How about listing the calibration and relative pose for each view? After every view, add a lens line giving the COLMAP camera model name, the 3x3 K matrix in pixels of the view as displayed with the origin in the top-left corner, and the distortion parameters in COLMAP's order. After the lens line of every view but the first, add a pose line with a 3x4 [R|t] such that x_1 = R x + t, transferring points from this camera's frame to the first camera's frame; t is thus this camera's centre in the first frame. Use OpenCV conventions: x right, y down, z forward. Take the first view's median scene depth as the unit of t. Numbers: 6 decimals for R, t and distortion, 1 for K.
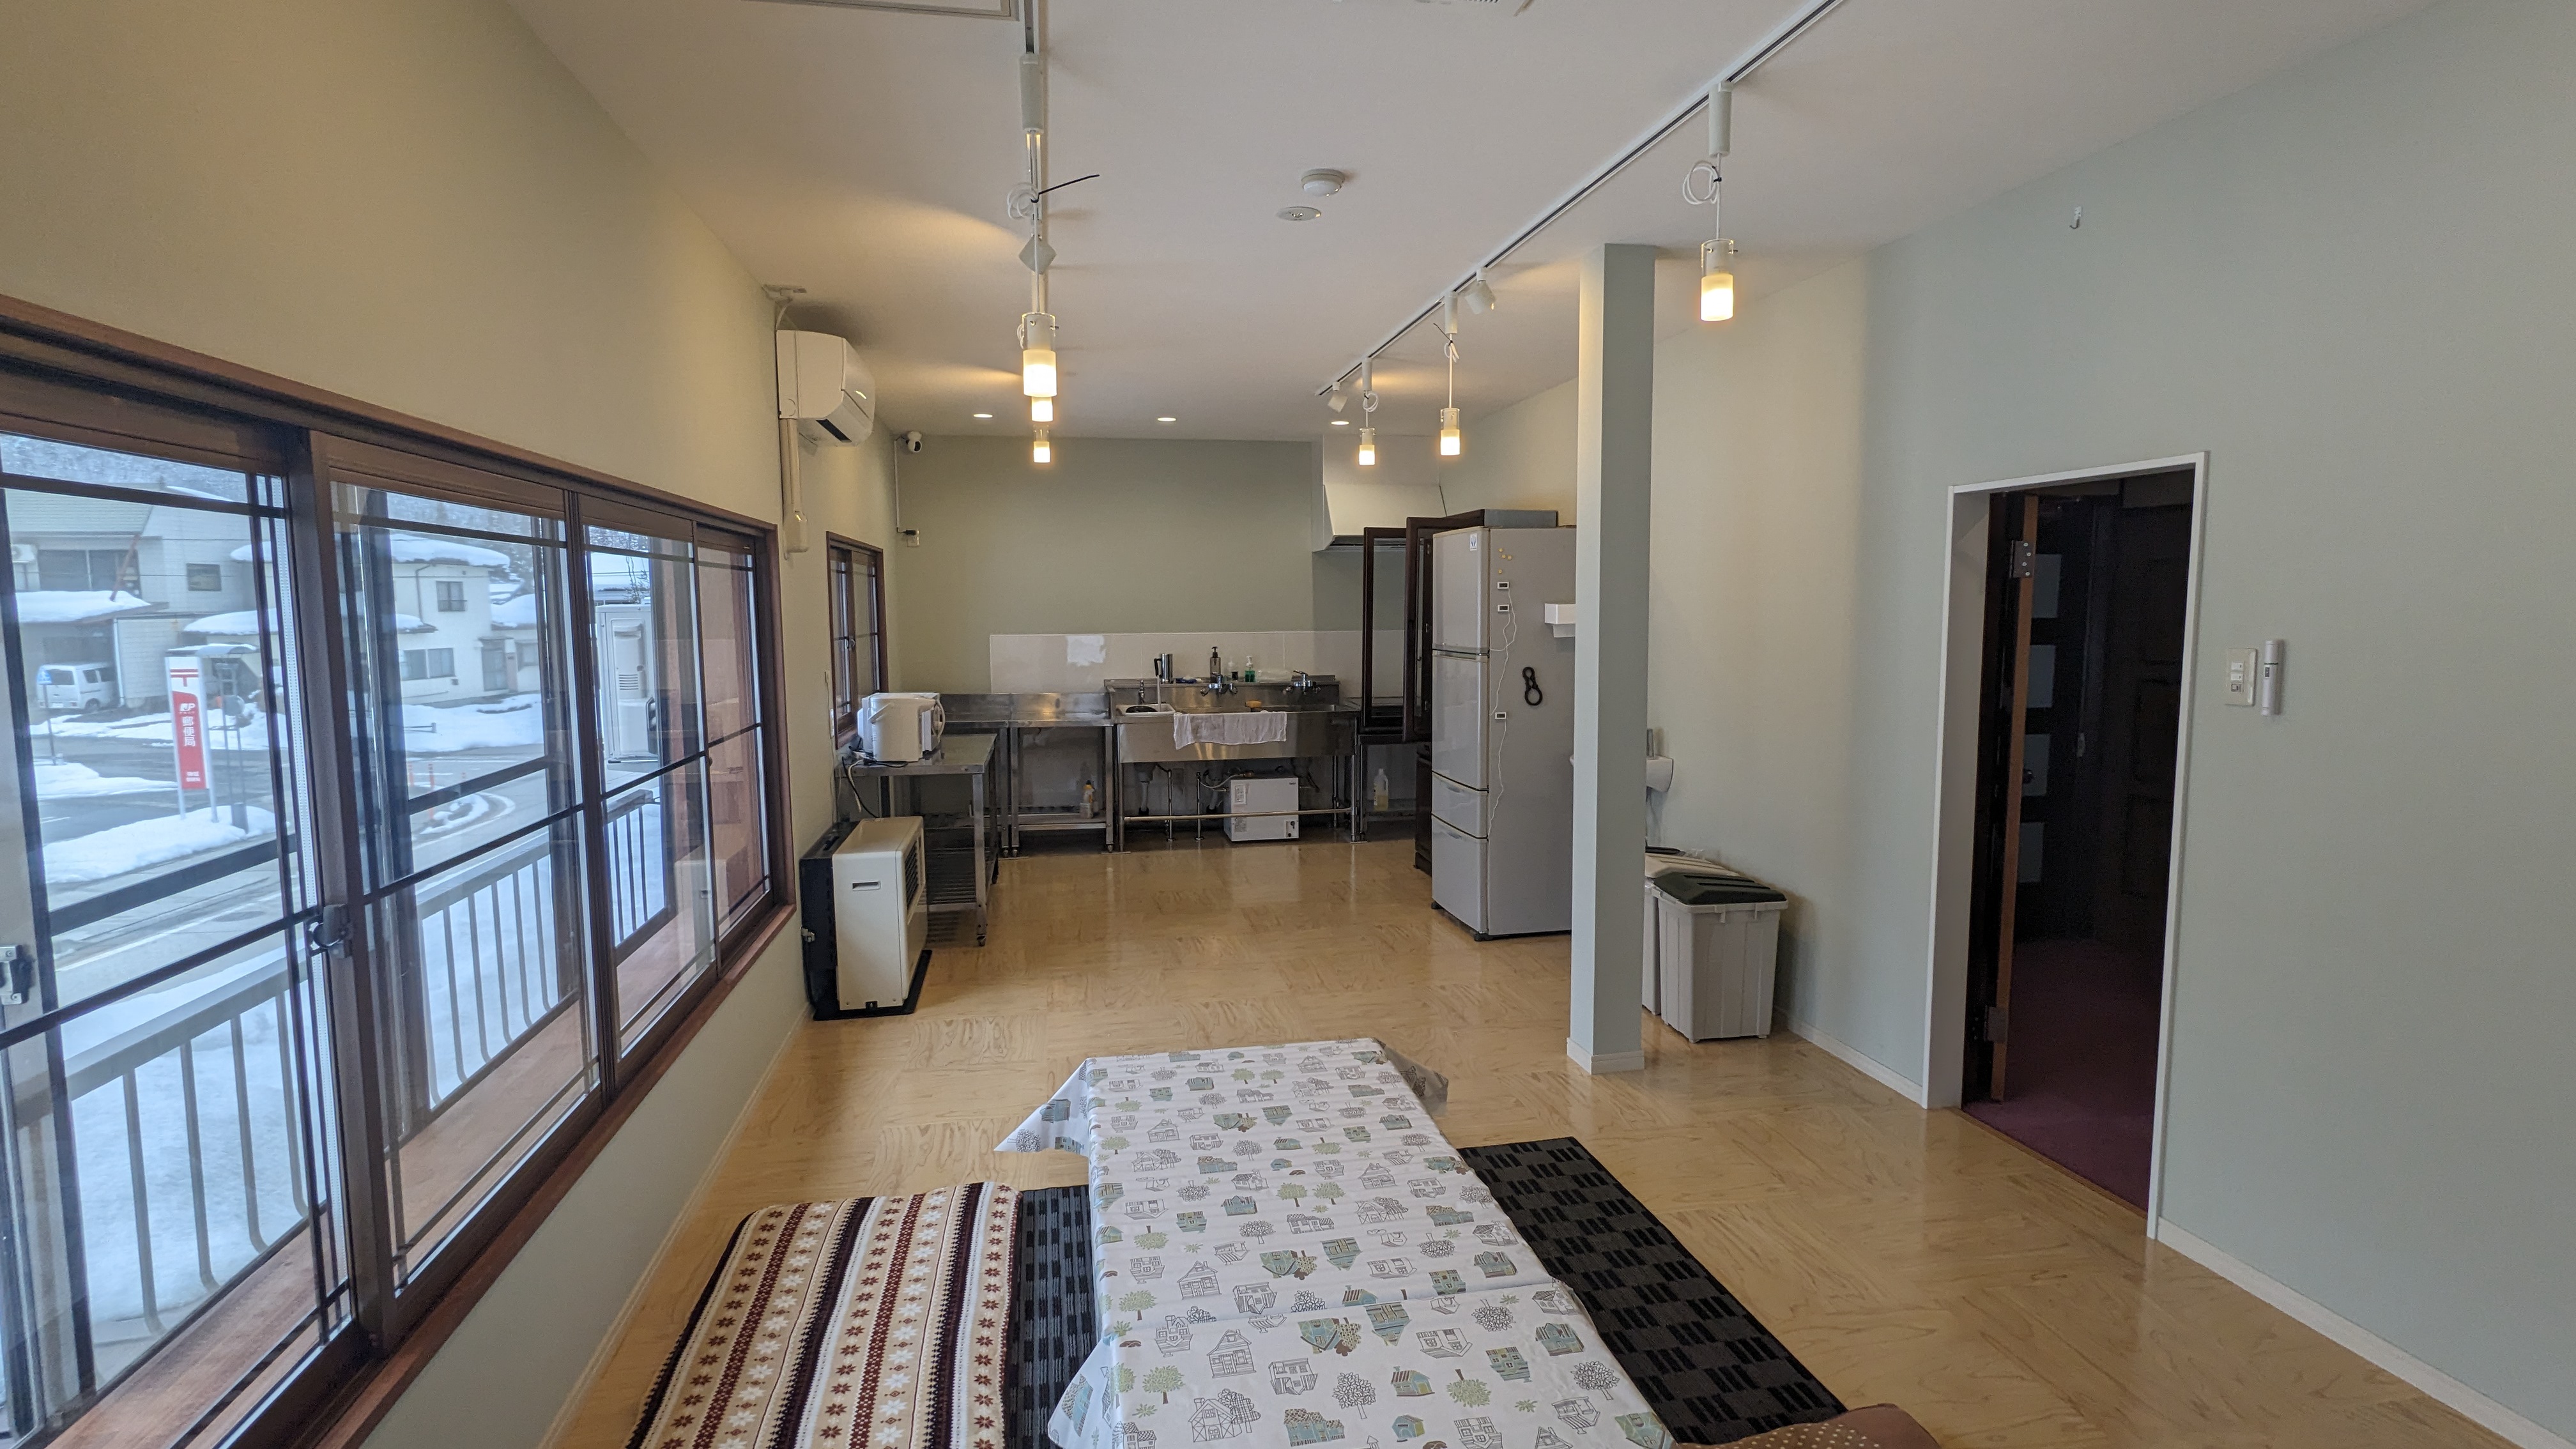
lens RADIAL K [[1169.7, 0, 1285.5], [0, 1169.7, 709.2], [0, 0, 1]] dist [0.000704, 0.000188]
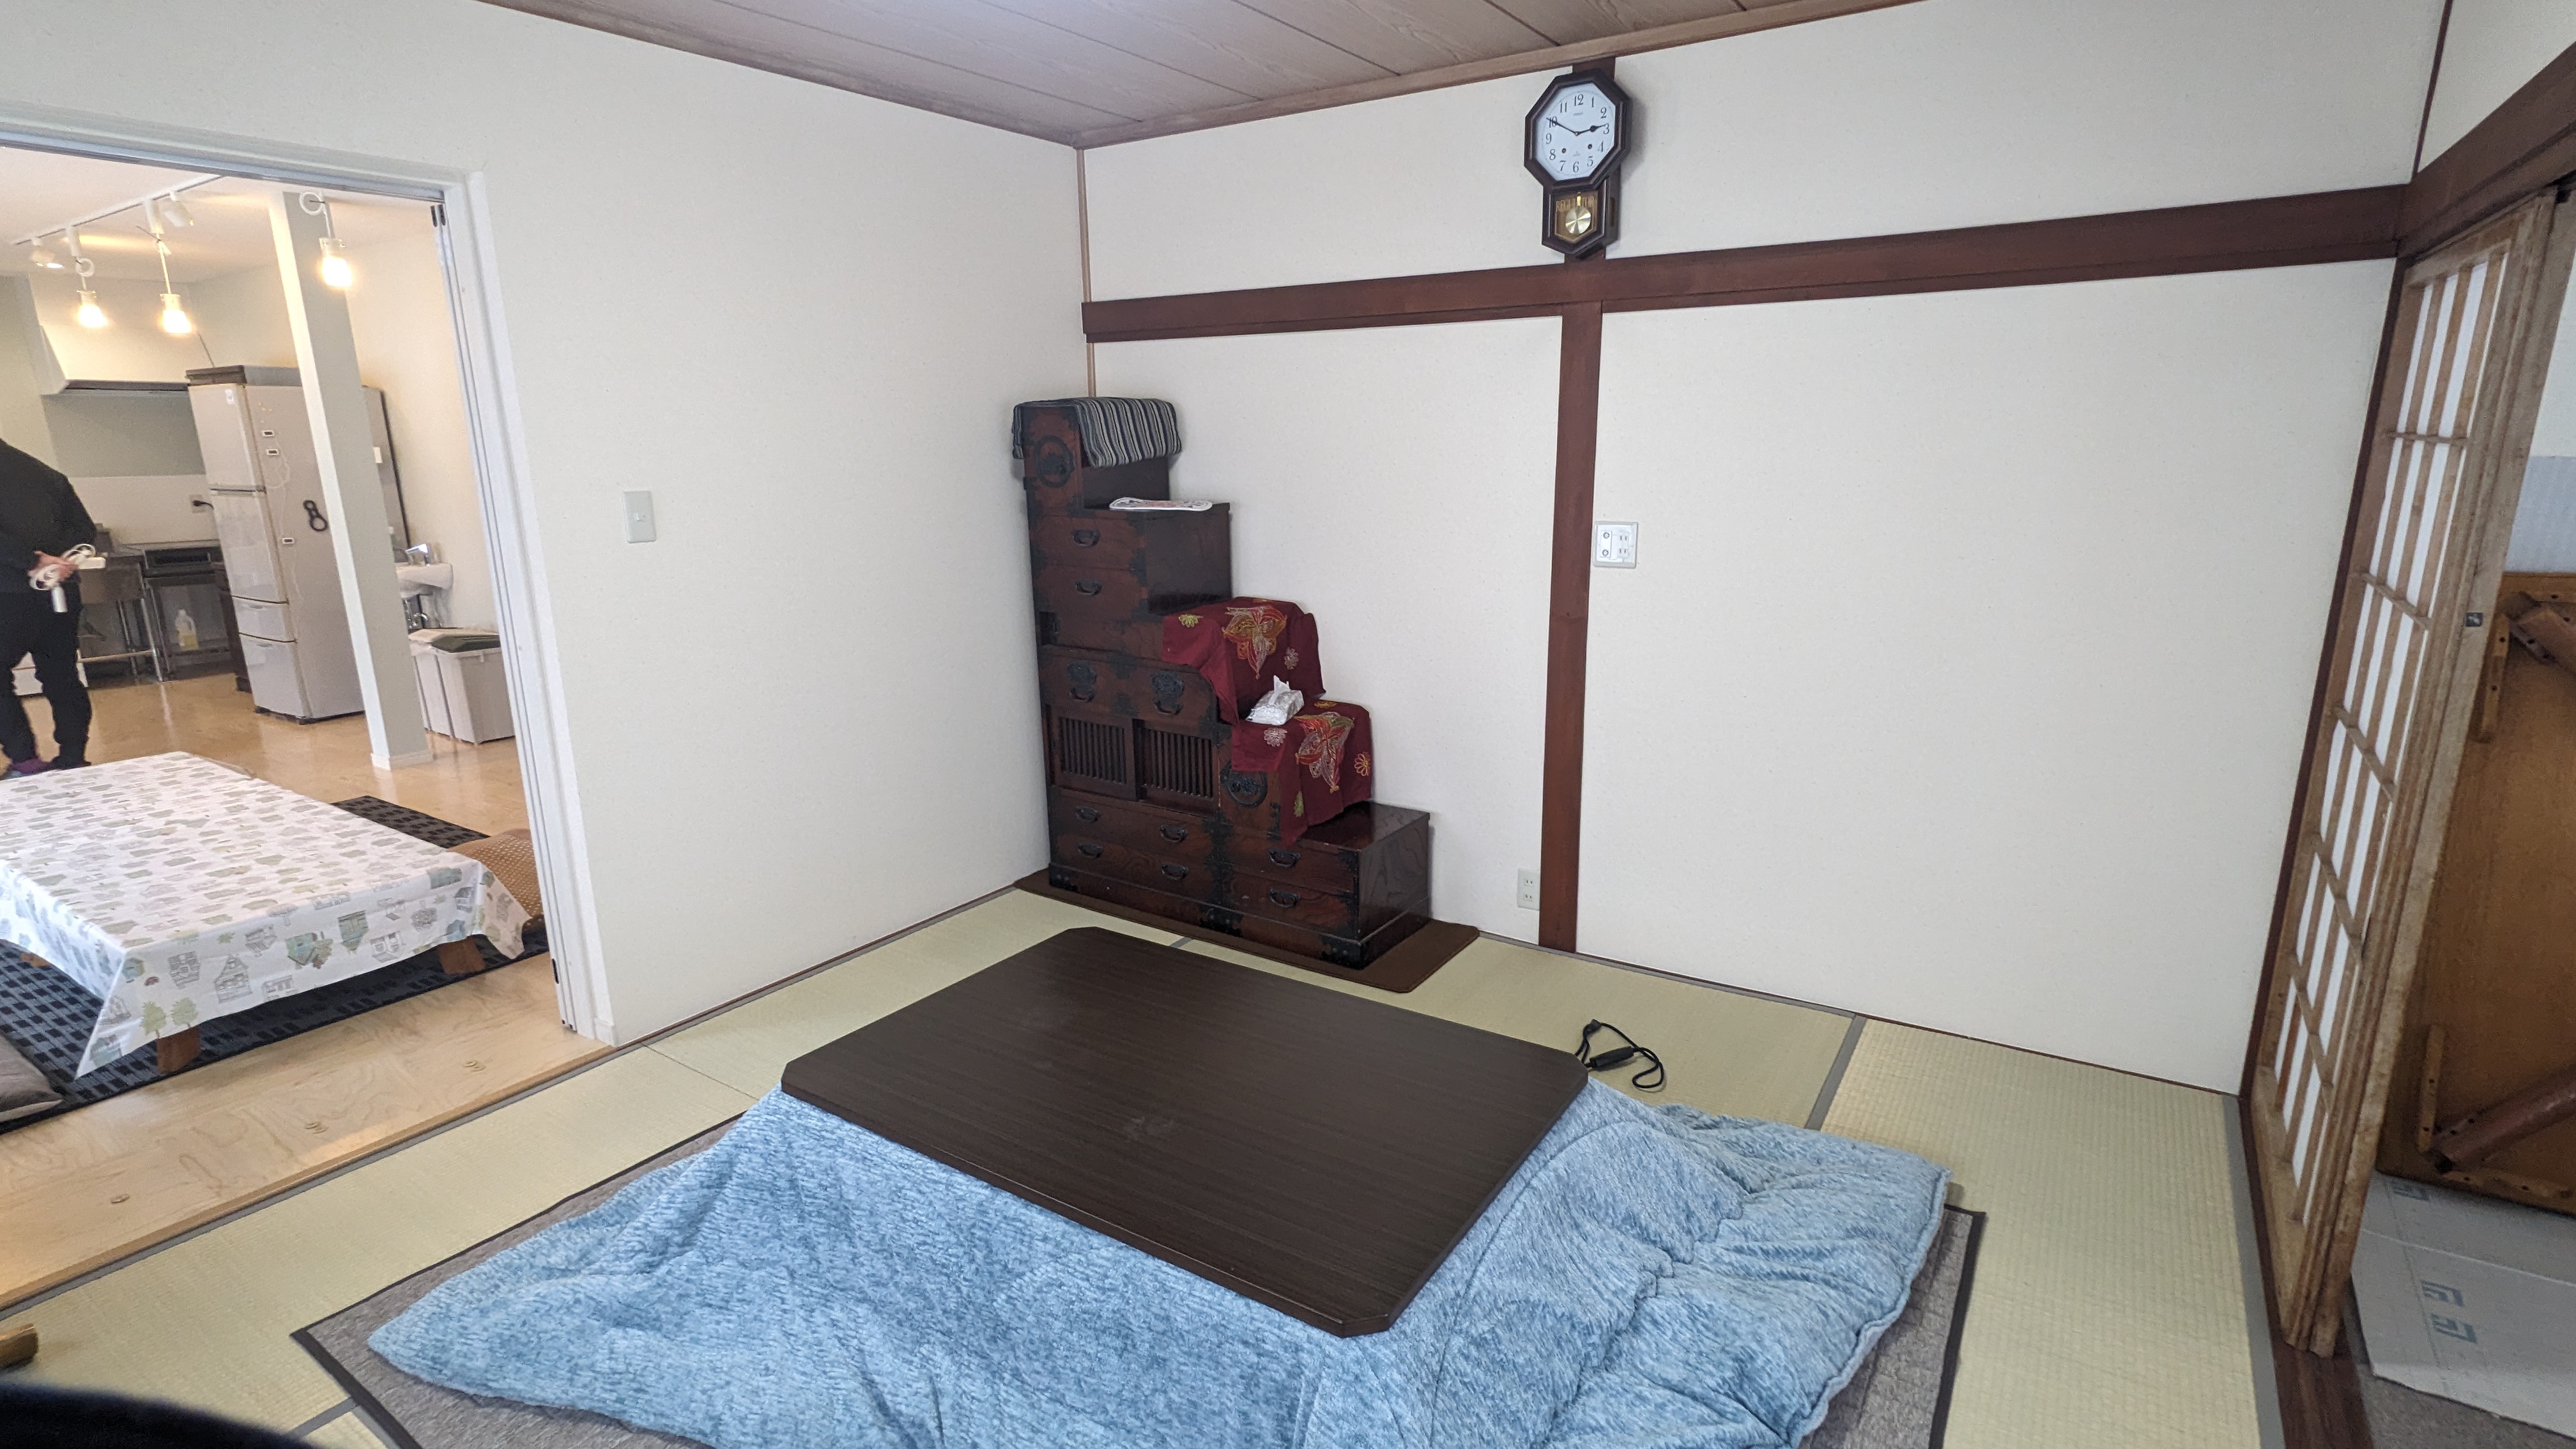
lens RADIAL K [[1230.1, 0, 1288.0], [0, 1230.1, 724.5], [0, 0, 1]] dist [0.001593, 0.001233]
pose [[0.696796, -0.162863, 0.698535, -0.015819], [0.067981, 0.984492, 0.161722, 0.040364], [-0.714041, -0.065200, 0.697061, -0.476857]]
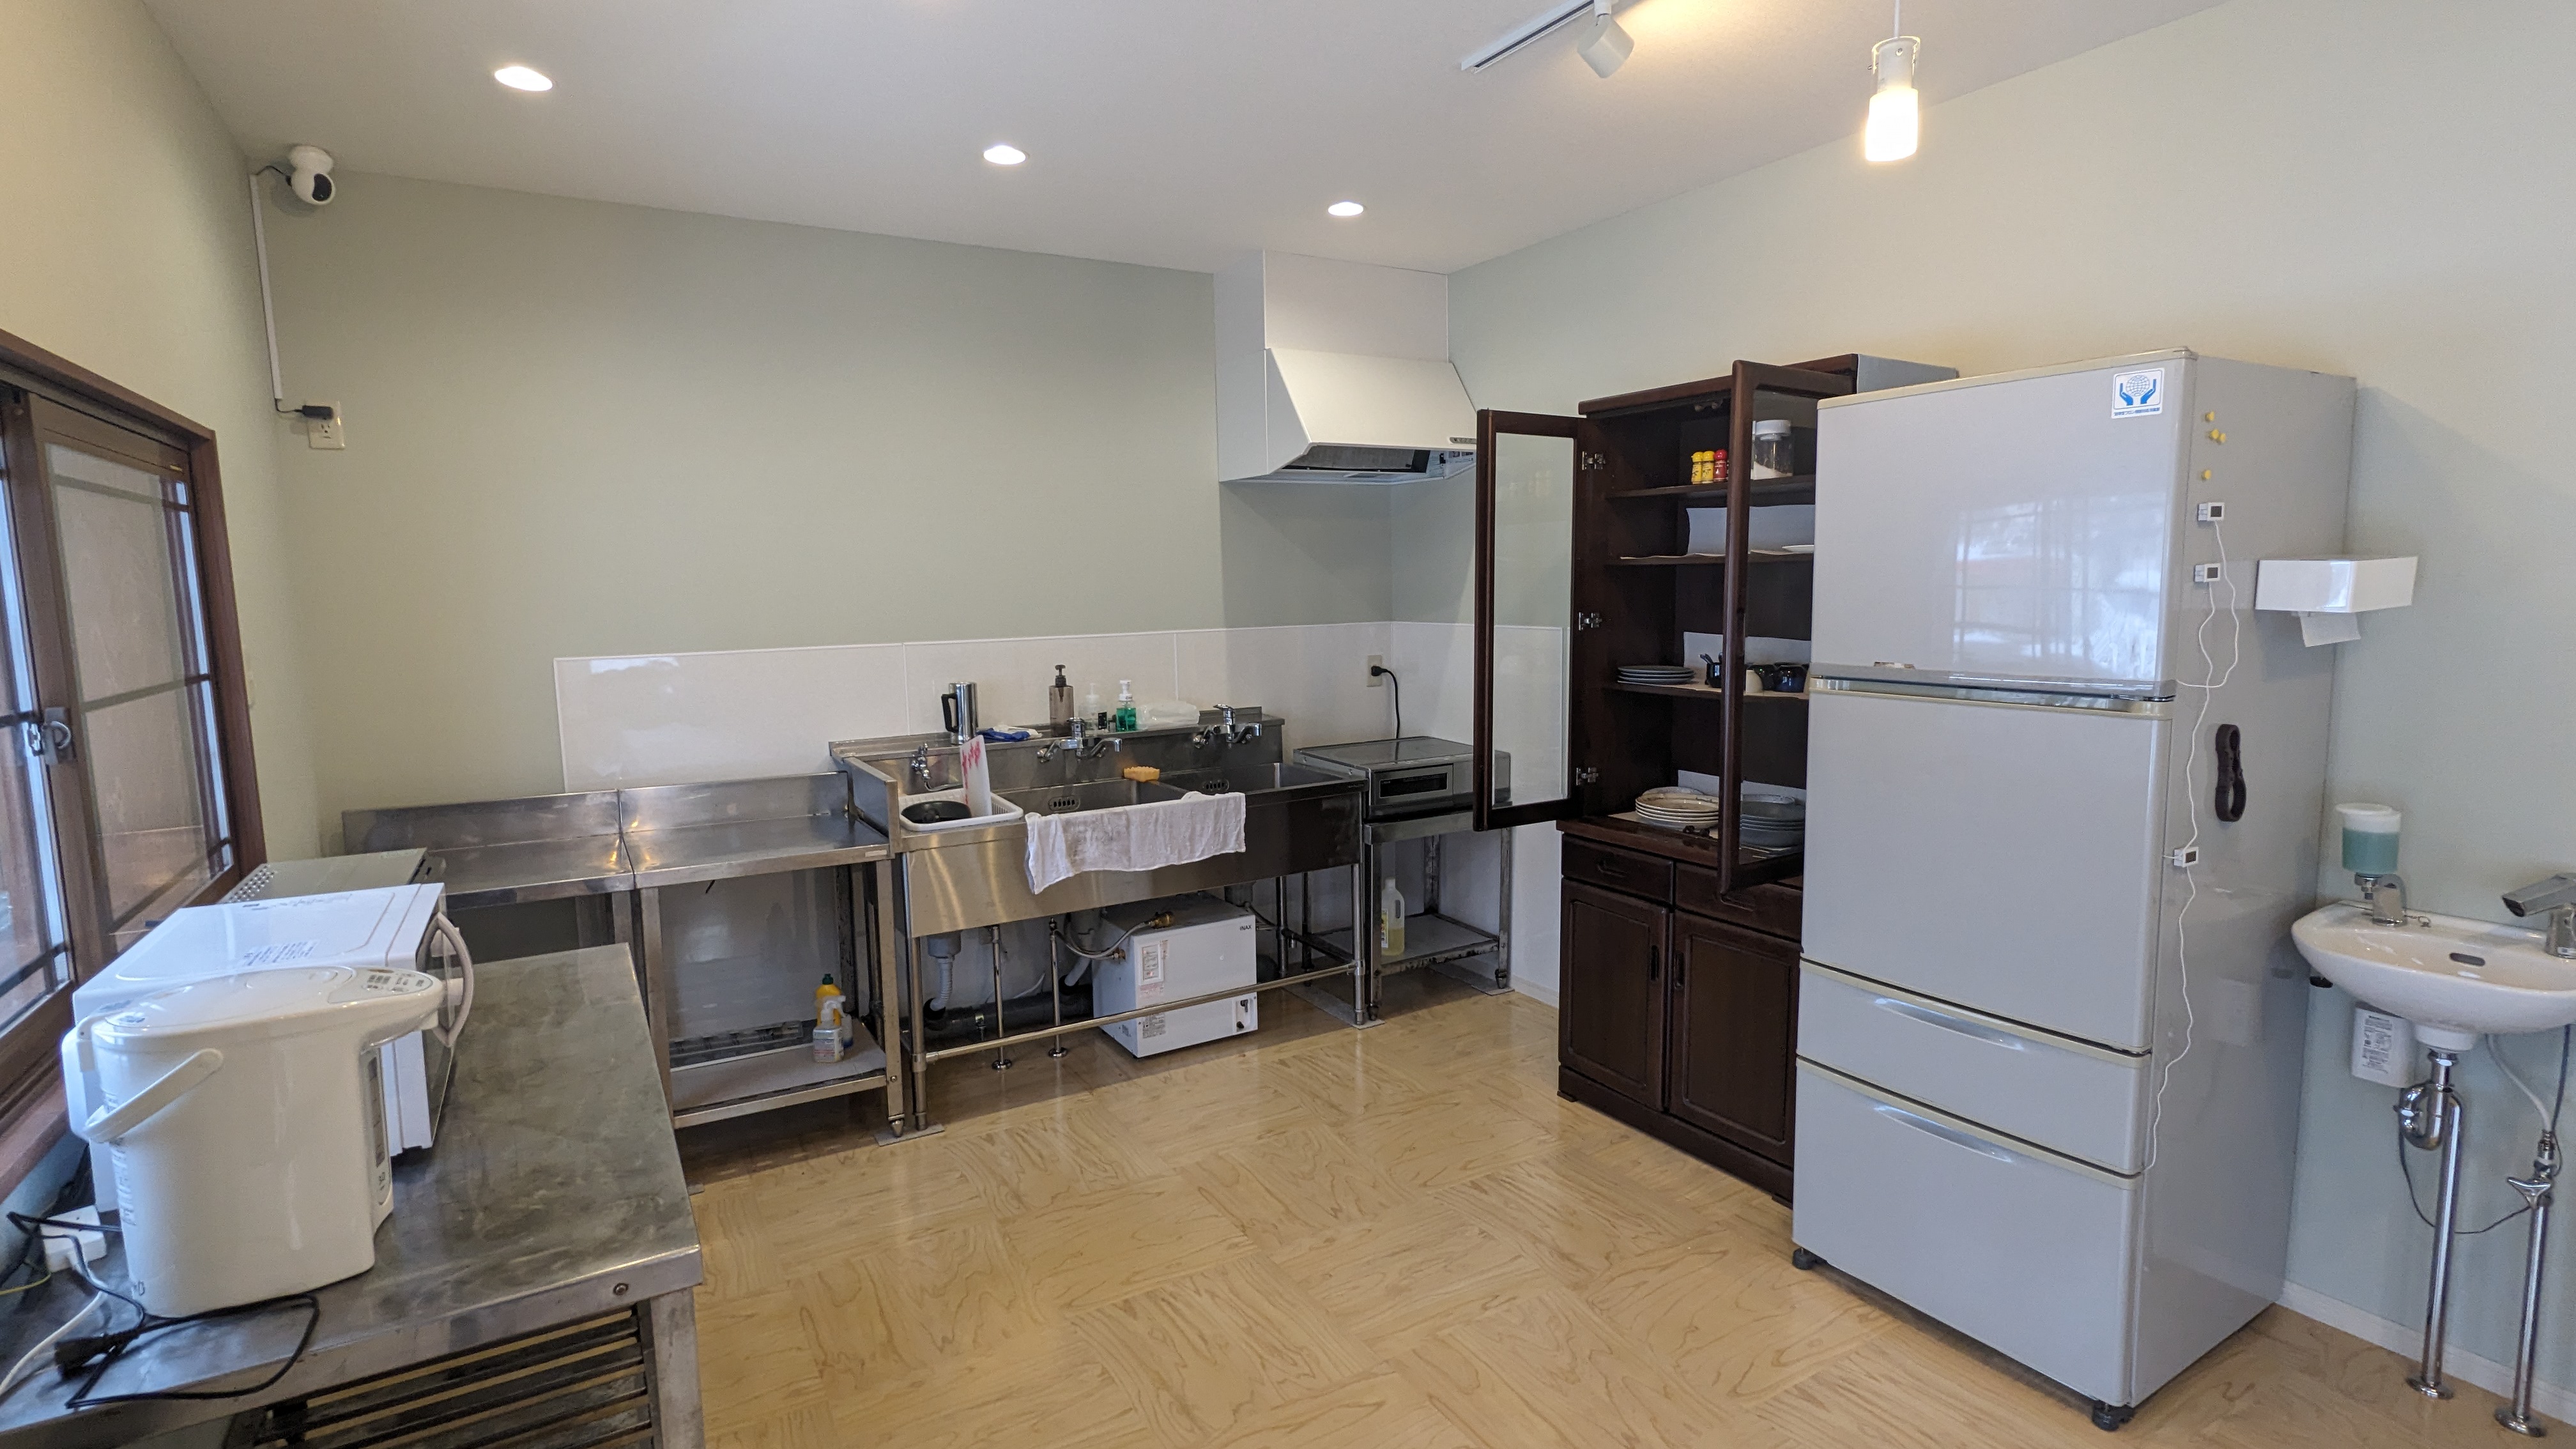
lens RADIAL K [[1230.1, 0, 1288.0], [0, 1230.1, 724.5], [0, 0, 1]] dist [0.001593, 0.001233]
pose [[0.941076, -0.050930, 0.334338, -0.155968], [0.042398, 0.998563, 0.032774, -0.043550], [-0.335527, -0.016668, 0.941883, 0.495583]]
